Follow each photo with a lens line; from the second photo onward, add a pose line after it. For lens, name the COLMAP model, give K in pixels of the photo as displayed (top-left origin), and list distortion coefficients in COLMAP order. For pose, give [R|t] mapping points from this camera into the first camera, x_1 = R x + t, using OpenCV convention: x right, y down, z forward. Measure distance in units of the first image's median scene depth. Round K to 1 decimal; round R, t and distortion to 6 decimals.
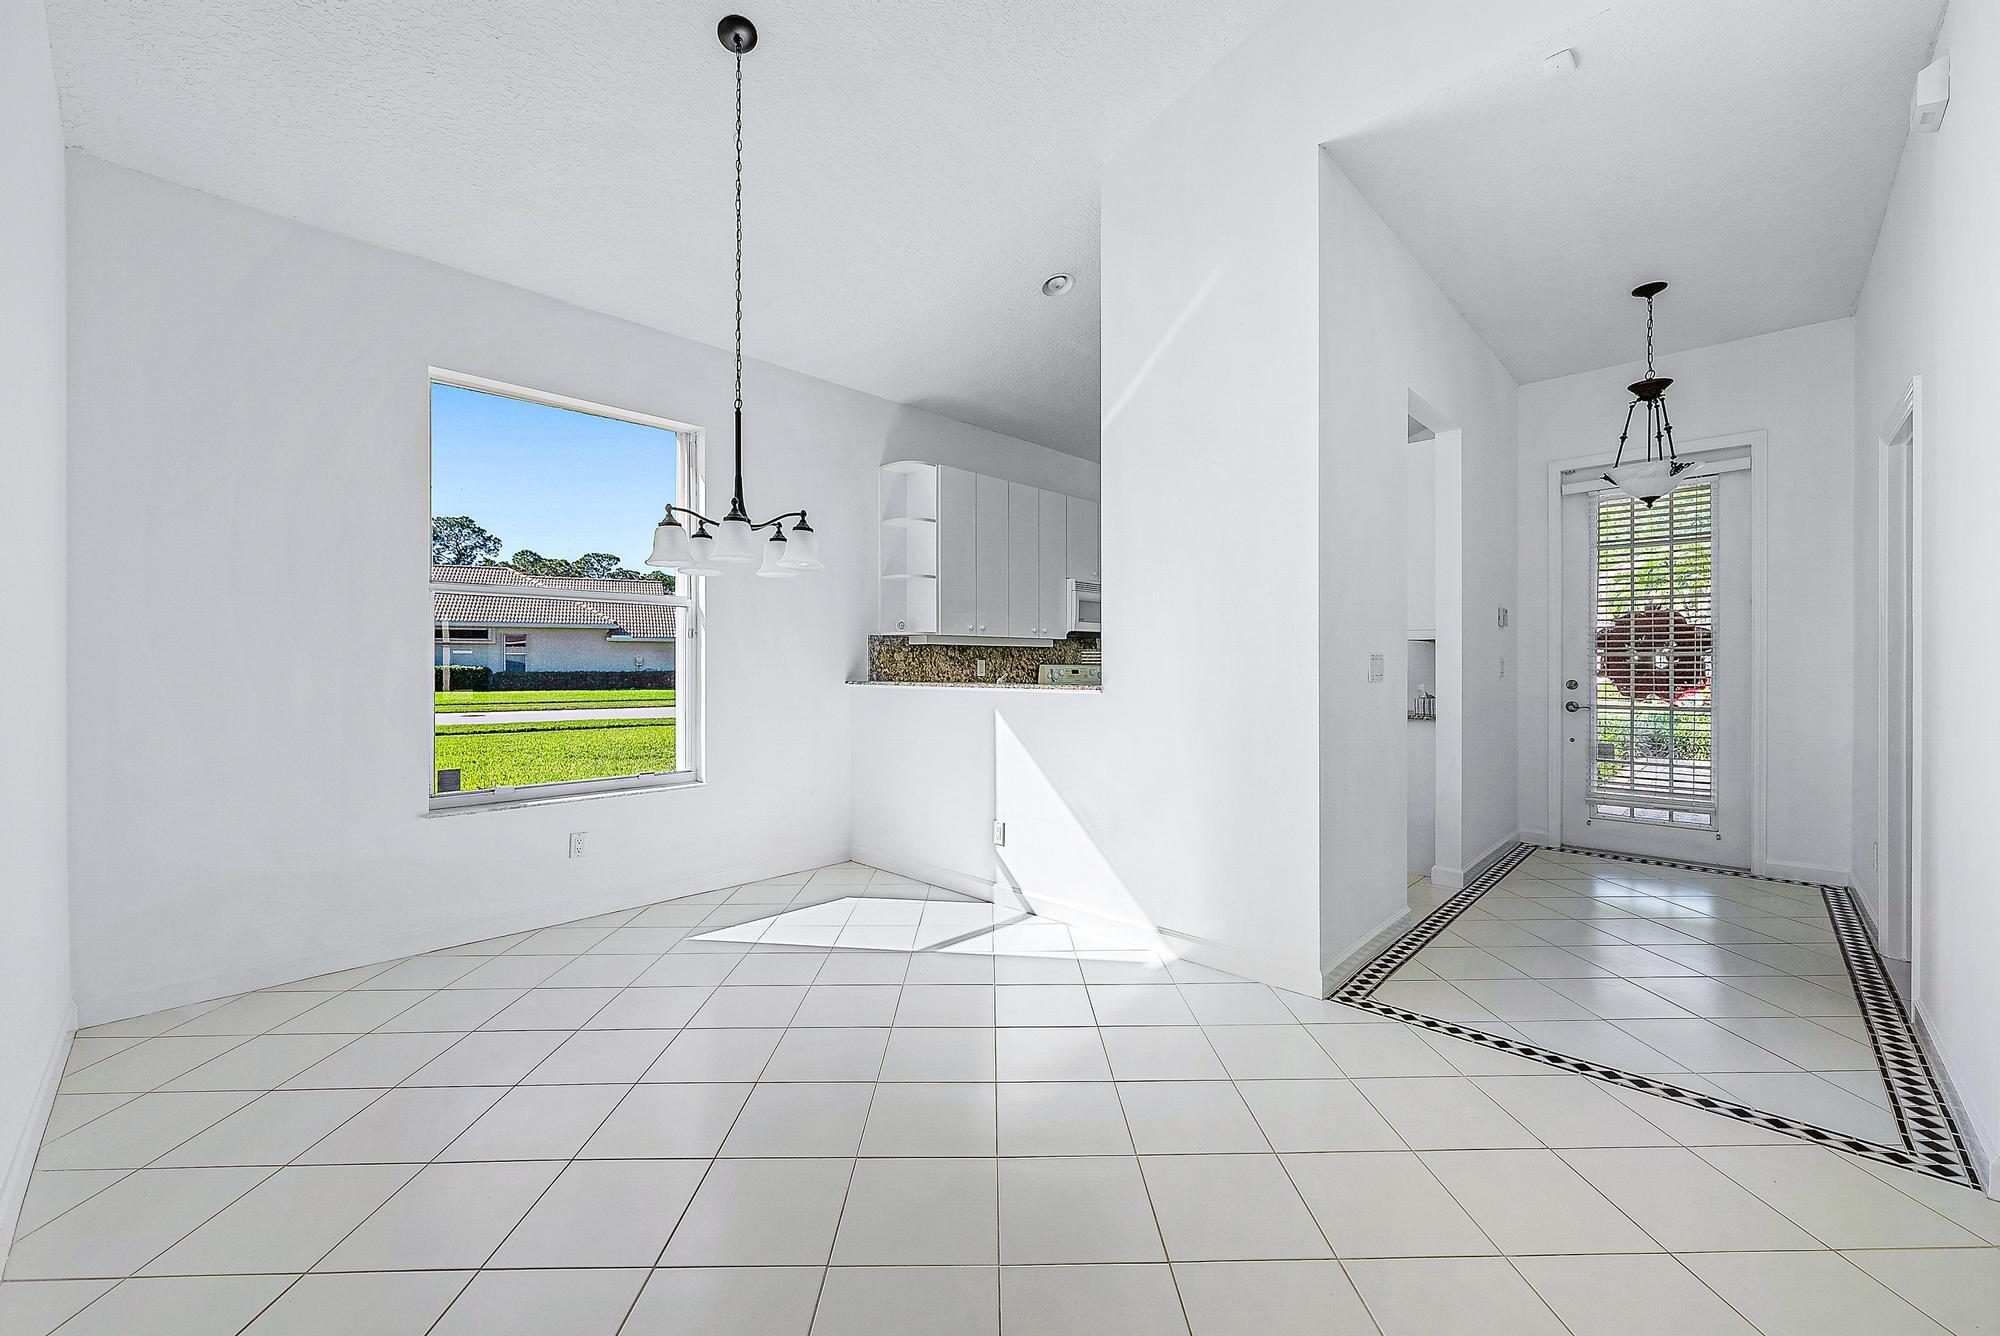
lens RADIAL K [[800.0, 0, 1007.6], [0, 800.0, 663.8], [0, 0, 1]] dist [-0.002936, -0.000115]
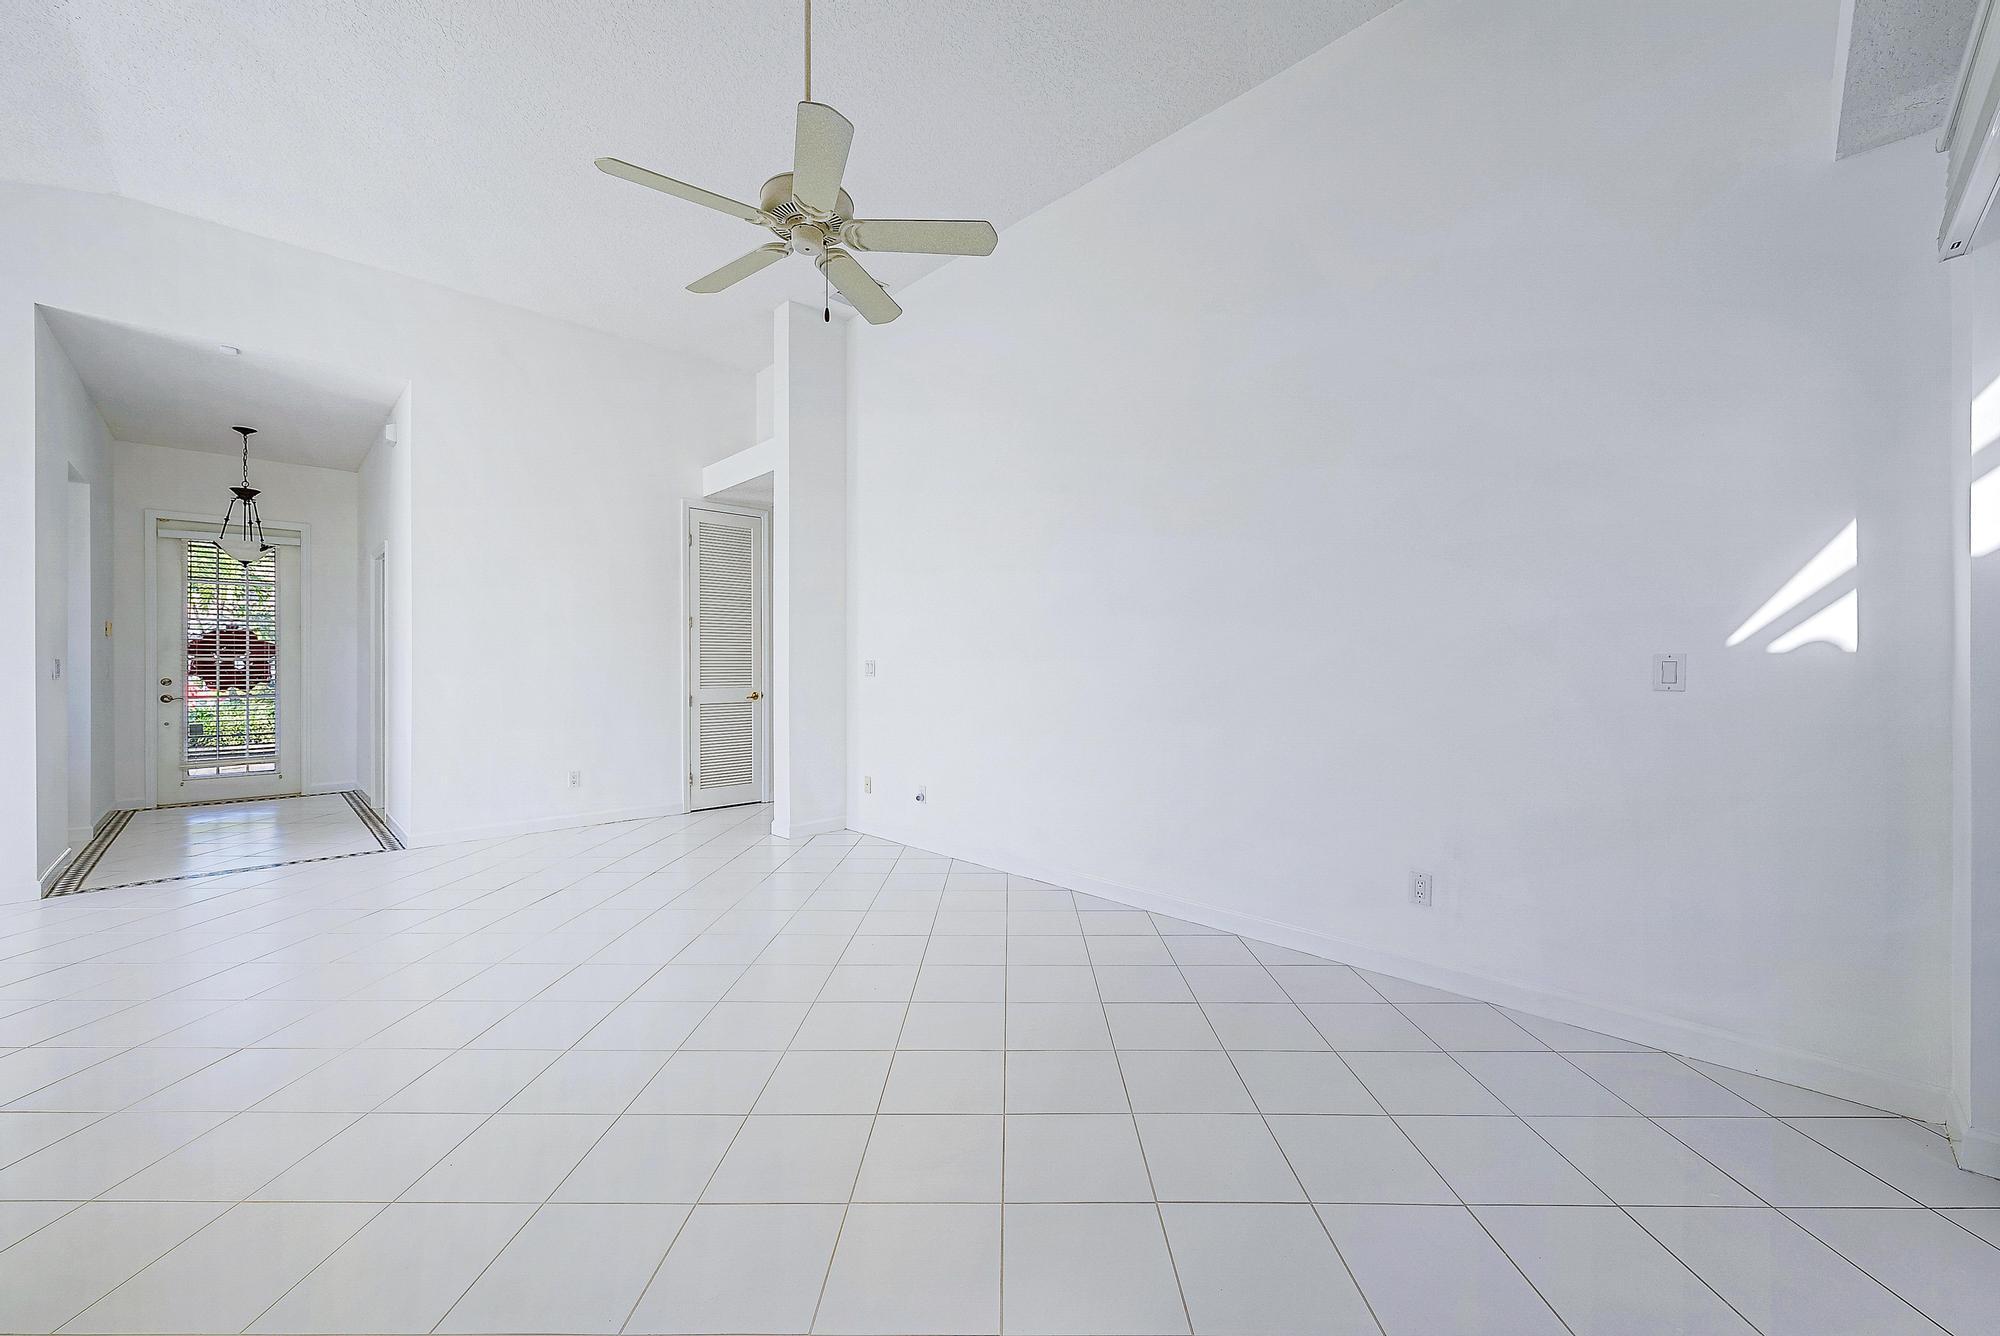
lens RADIAL K [[773.4, 0, 993.6], [0, 773.4, 666.7], [0, 0, 1]] dist [-0.001826, 0.000103]
pose [[0.055163, -0.001144, 0.998477, -0.521507], [0.003563, 0.999993, 0.000949, 0.005138], [-0.998471, 0.003505, 0.055166, -0.460742]]
